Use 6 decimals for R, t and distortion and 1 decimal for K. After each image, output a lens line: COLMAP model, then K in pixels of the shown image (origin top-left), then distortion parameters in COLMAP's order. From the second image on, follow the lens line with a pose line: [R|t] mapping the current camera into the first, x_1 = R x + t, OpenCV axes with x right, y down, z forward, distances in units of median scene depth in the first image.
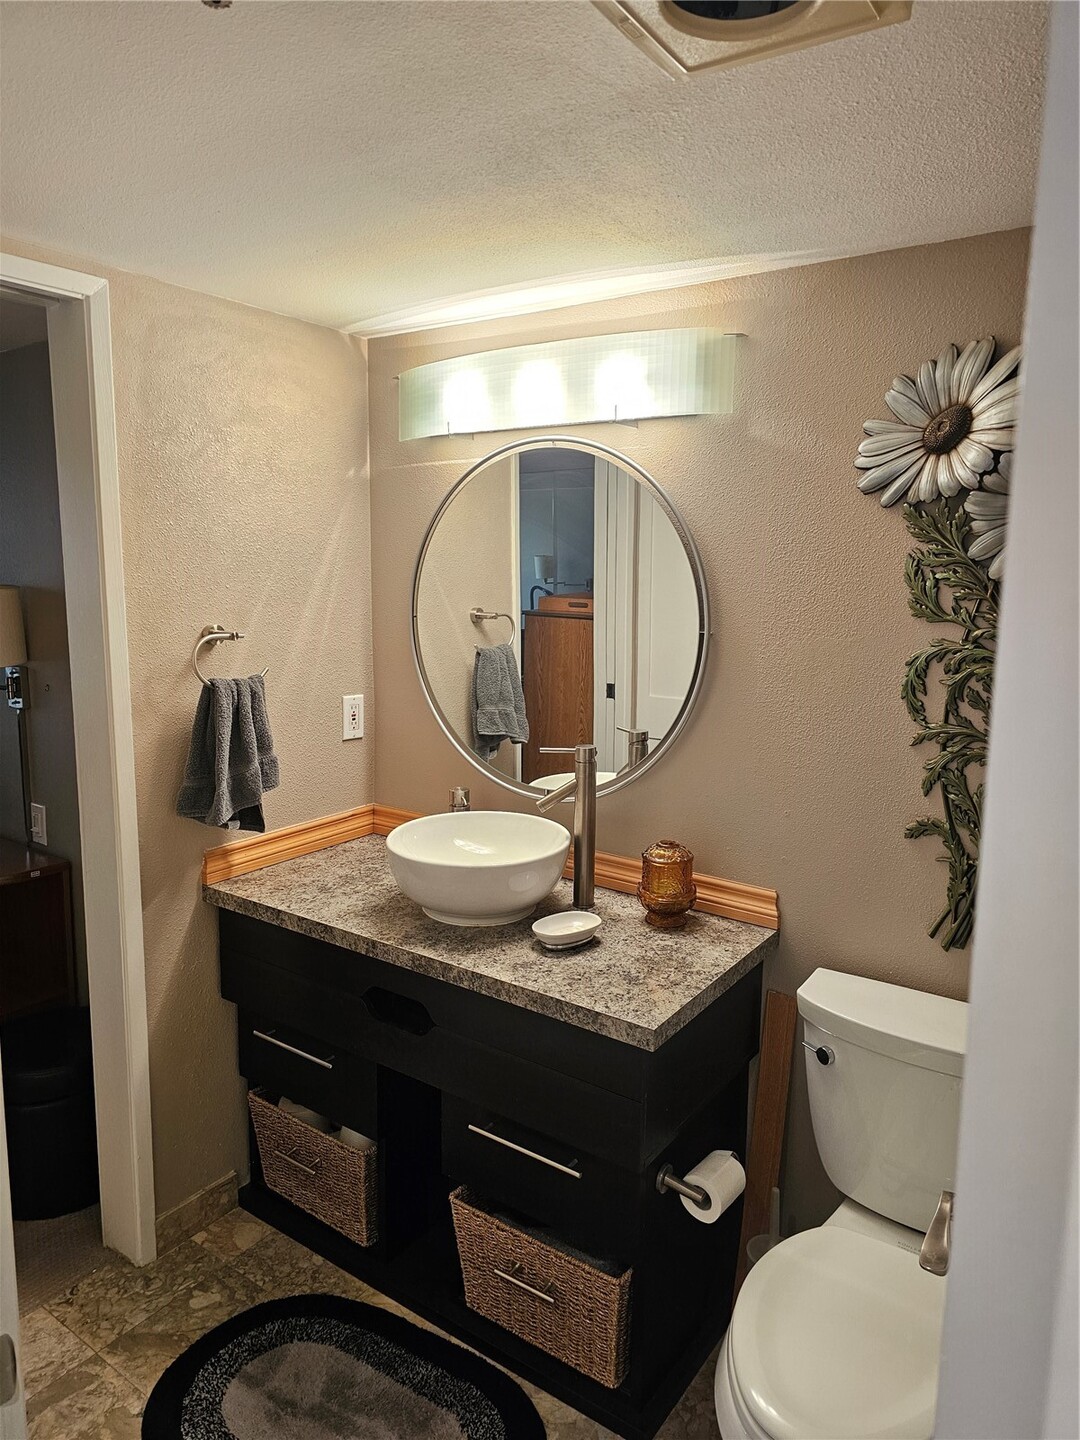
lens RADIAL K [[971.4, 0, 544.5], [0, 971.4, 726.8], [0, 0, 1]] dist [0.044931, -0.010565]
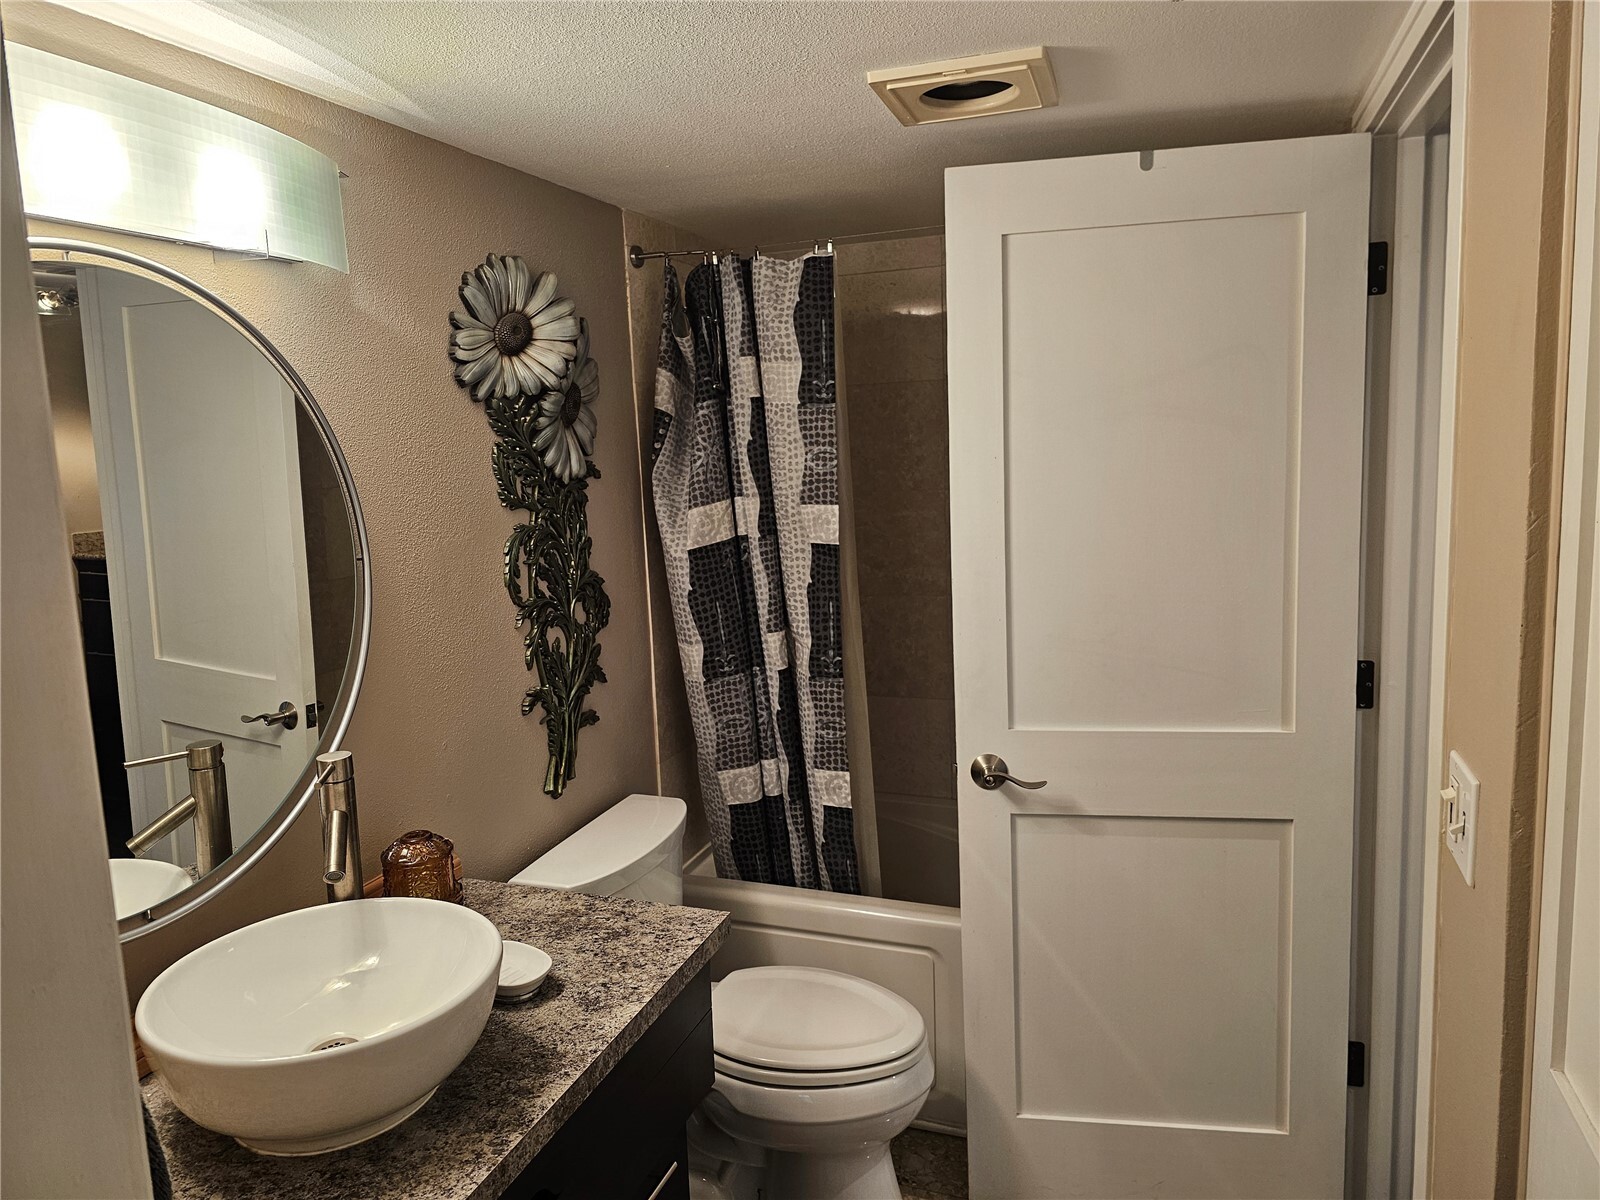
lens RADIAL K [[1079.3, 0, 804.2], [0, 1079.3, 603.1], [0, 0, 1]] dist [0.044931, -0.010565]
pose [[-0.263779, -0.162817, 0.950742, -0.830454], [0.187827, 0.958114, 0.216191, -0.205387], [-0.946119, 0.235602, -0.222149, 0.983507]]
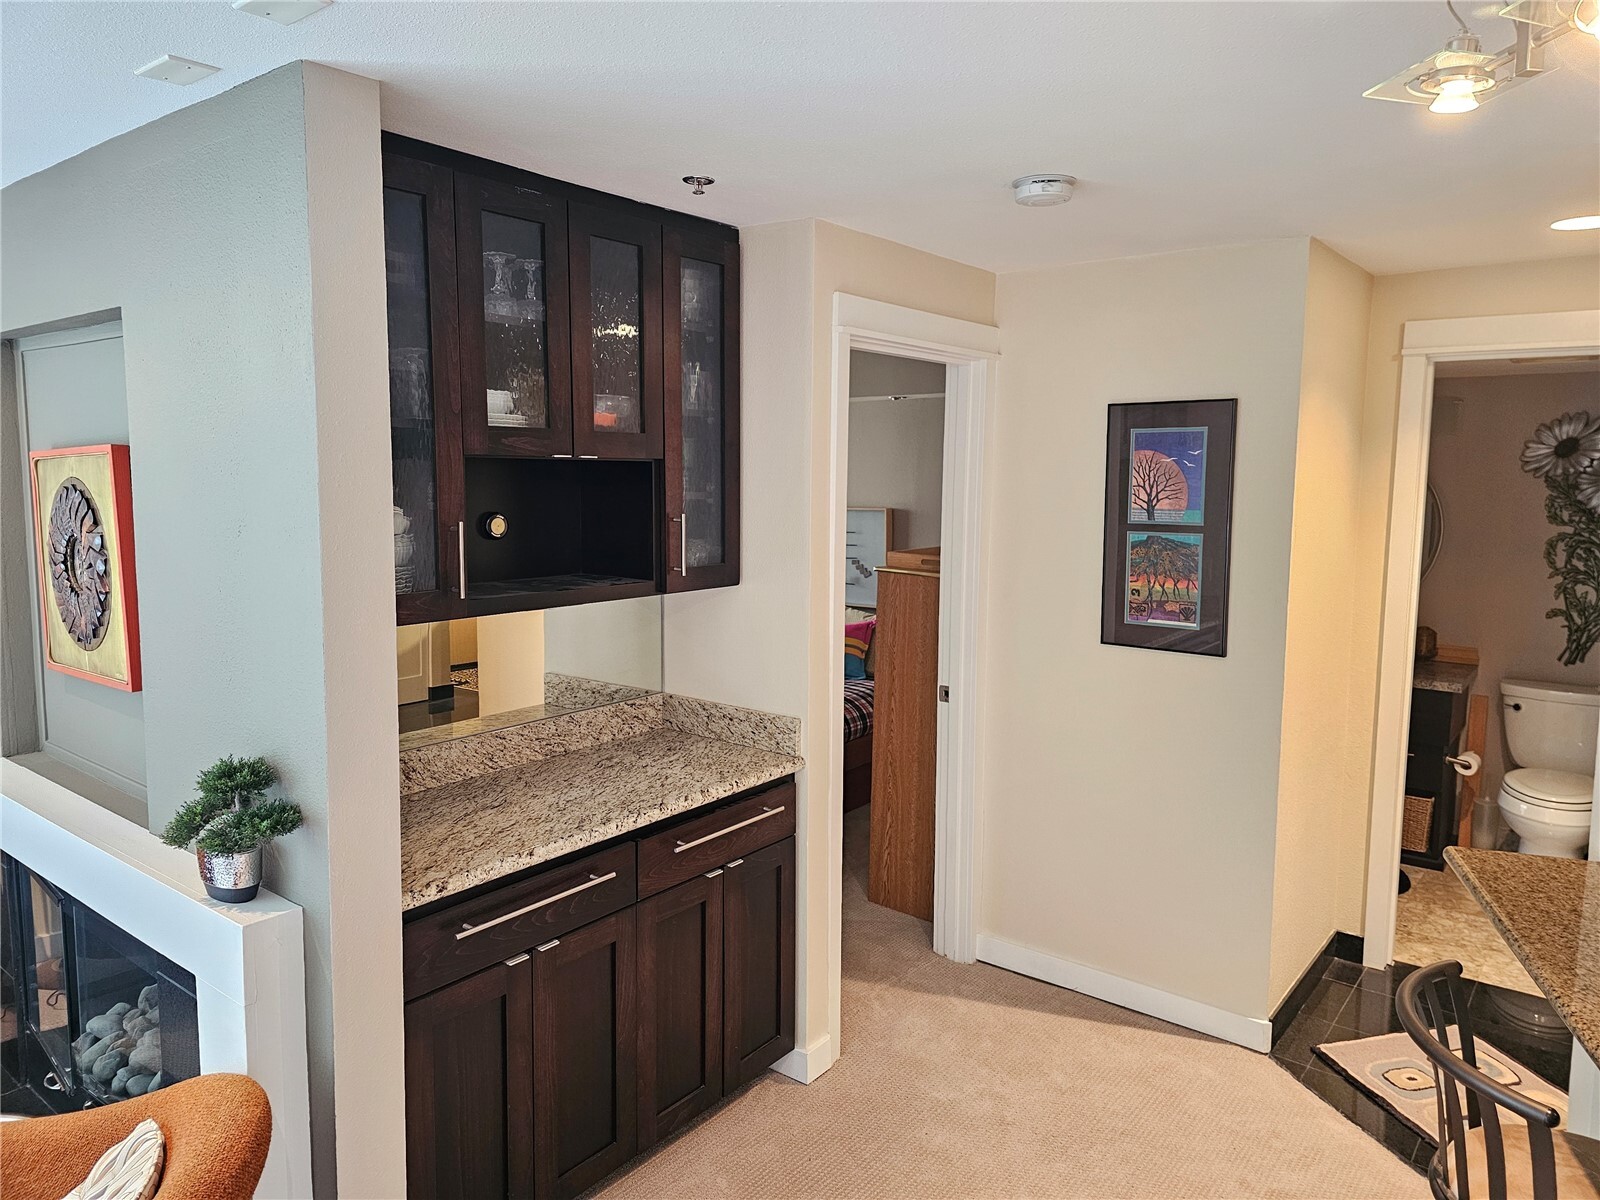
lens RADIAL K [[1079.3, 0, 799.4], [0, 1079.3, 585.2], [0, 0, 1]] dist [0.044931, -0.010565]
pose [[0.998825, -0.000162, -0.048458, -1.322806], [-0.002496, 0.998495, -0.054785, 0.191395], [0.048394, 0.054842, 0.997322, -1.758085]]
